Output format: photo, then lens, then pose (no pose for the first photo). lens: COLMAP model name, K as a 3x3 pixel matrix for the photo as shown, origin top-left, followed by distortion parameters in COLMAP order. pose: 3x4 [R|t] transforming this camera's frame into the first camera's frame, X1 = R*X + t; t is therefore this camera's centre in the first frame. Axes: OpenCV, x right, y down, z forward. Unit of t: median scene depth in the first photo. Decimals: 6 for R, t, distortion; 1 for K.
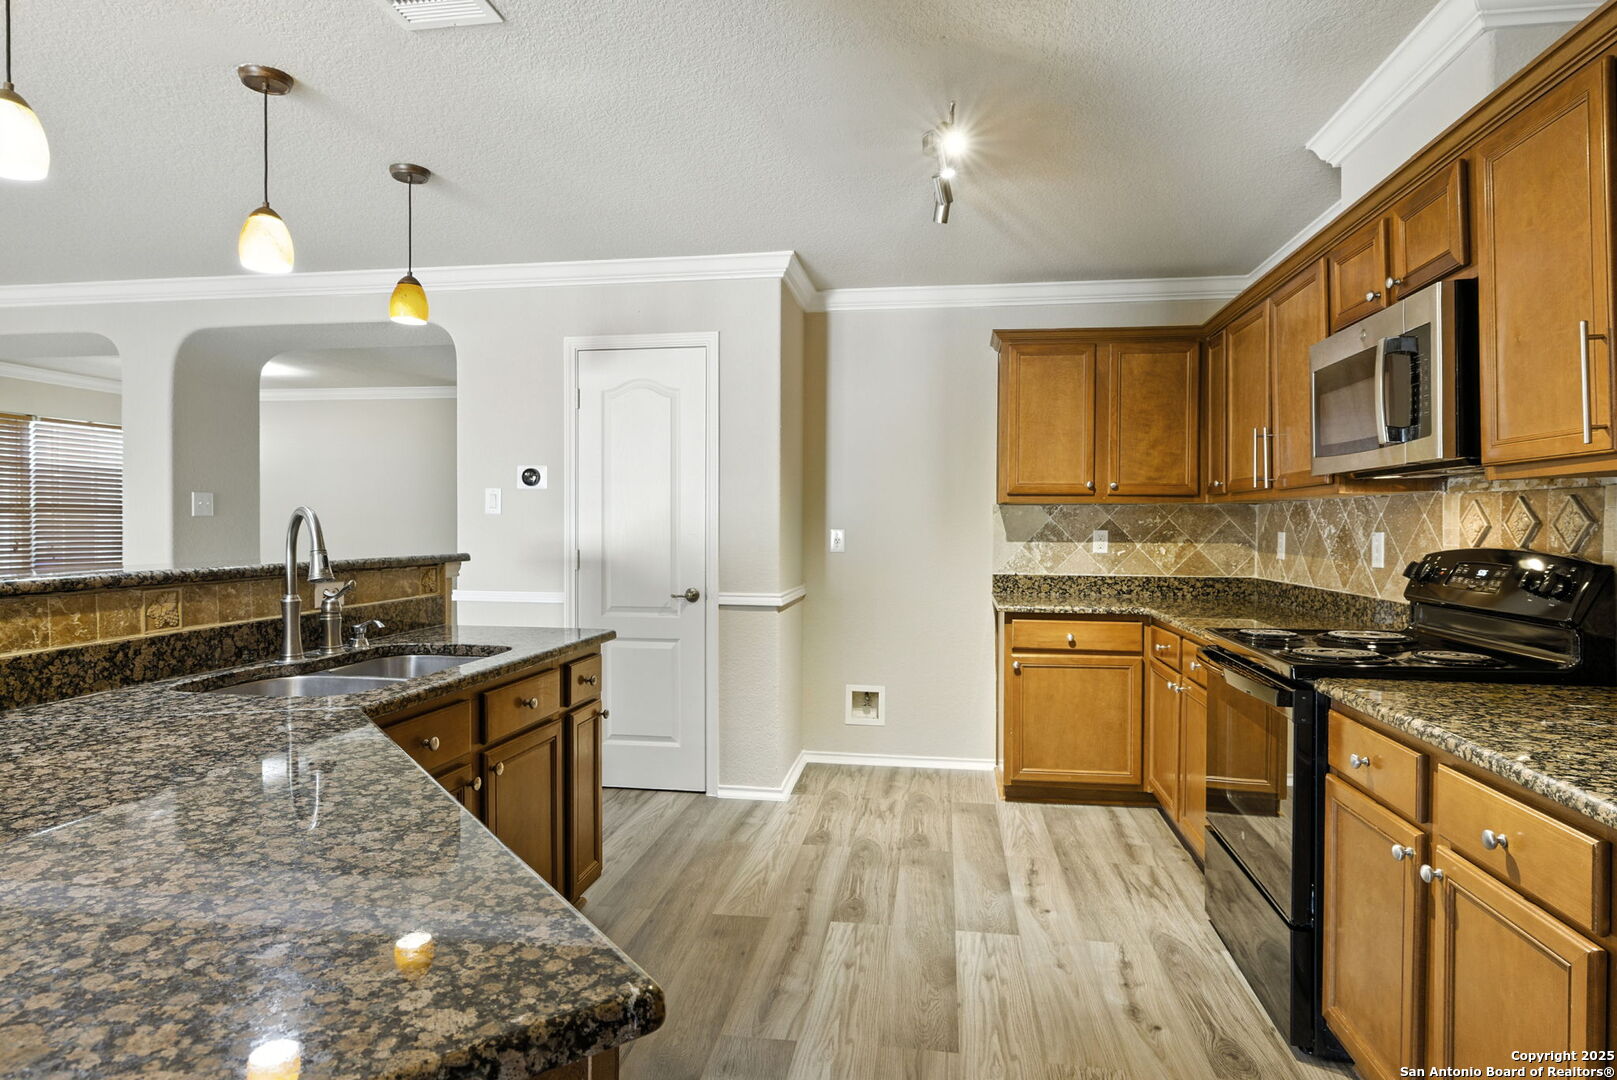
lens RADIAL K [[902.3, 0, 809.9], [0, 902.3, 503.4], [0, 0, 1]] dist [-0.003024, -0.001227]
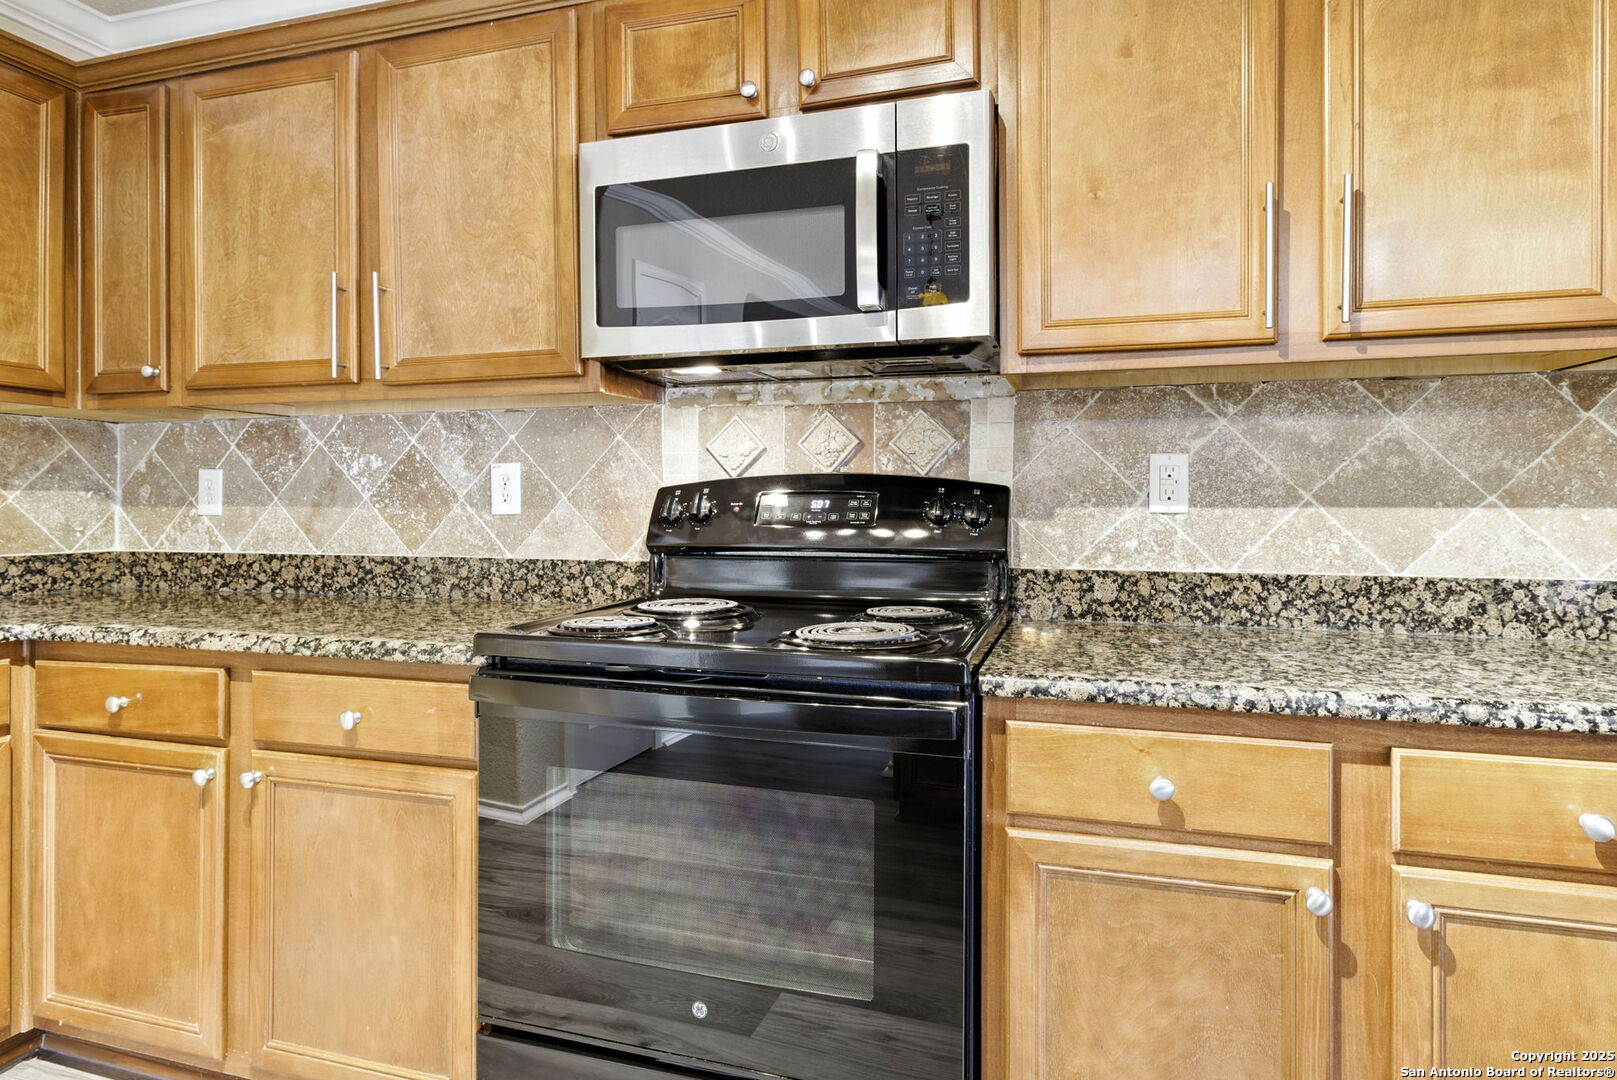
lens RADIAL K [[902.3, 0, 809.9], [0, 902.3, 503.4], [0, 0, 1]] dist [-0.003024, -0.001227]
pose [[0.133095, -0.002658, 0.991100, -0.018429], [-0.022650, 0.999727, 0.005723, 0.045303], [-0.990844, -0.023210, 0.132999, 0.567574]]
